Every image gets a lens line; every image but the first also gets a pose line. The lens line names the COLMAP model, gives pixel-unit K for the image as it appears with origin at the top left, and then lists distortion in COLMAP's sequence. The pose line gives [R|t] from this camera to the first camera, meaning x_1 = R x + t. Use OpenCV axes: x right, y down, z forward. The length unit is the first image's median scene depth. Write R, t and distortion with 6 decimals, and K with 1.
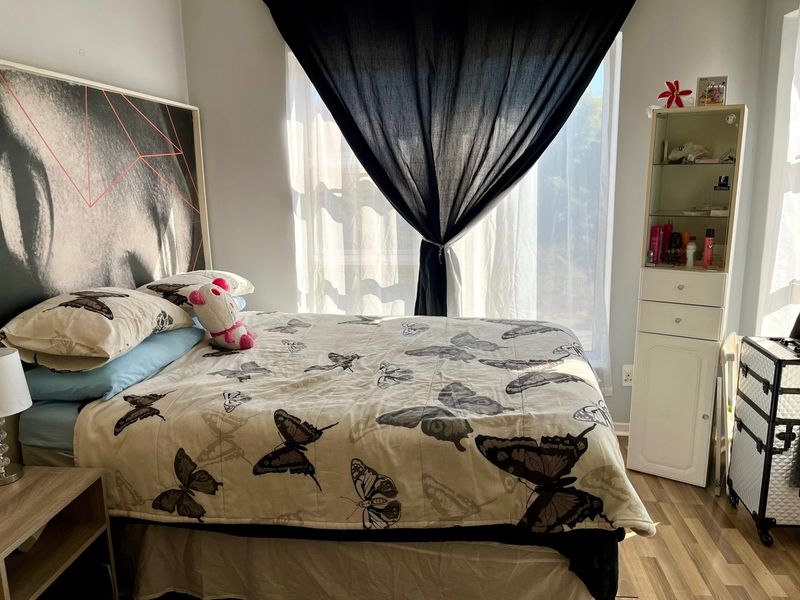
lens RADIAL K [[609.3, 0, 399.0], [0, 609.3, 299.0], [0, 0, 1]] dist [0.055269, -0.074291]
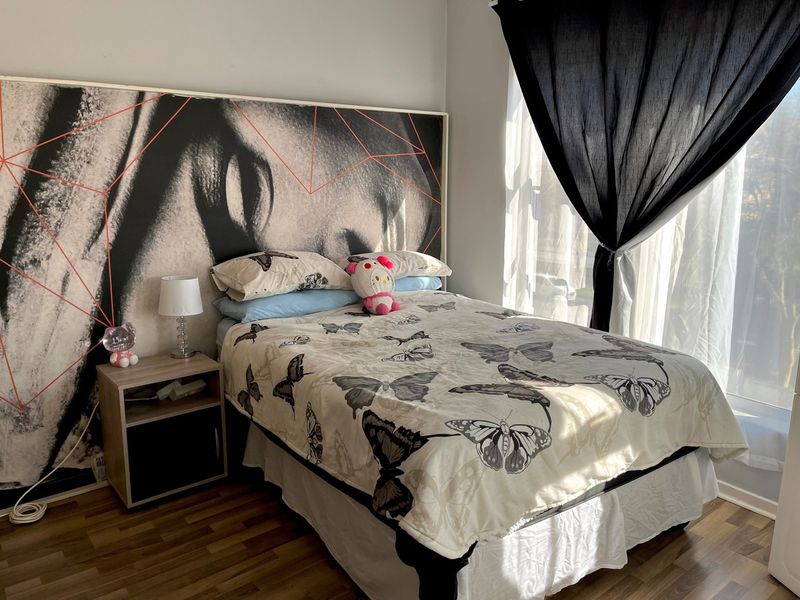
lens RADIAL K [[609.3, 0, 397.8], [0, 609.3, 300.7], [0, 0, 1]] dist [0.055269, -0.074291]
pose [[0.697854, 0.160034, -0.698132, 0.714810], [-0.153072, 0.985522, 0.072902, -0.047541], [0.699692, 0.055990, 0.712247, 0.188727]]
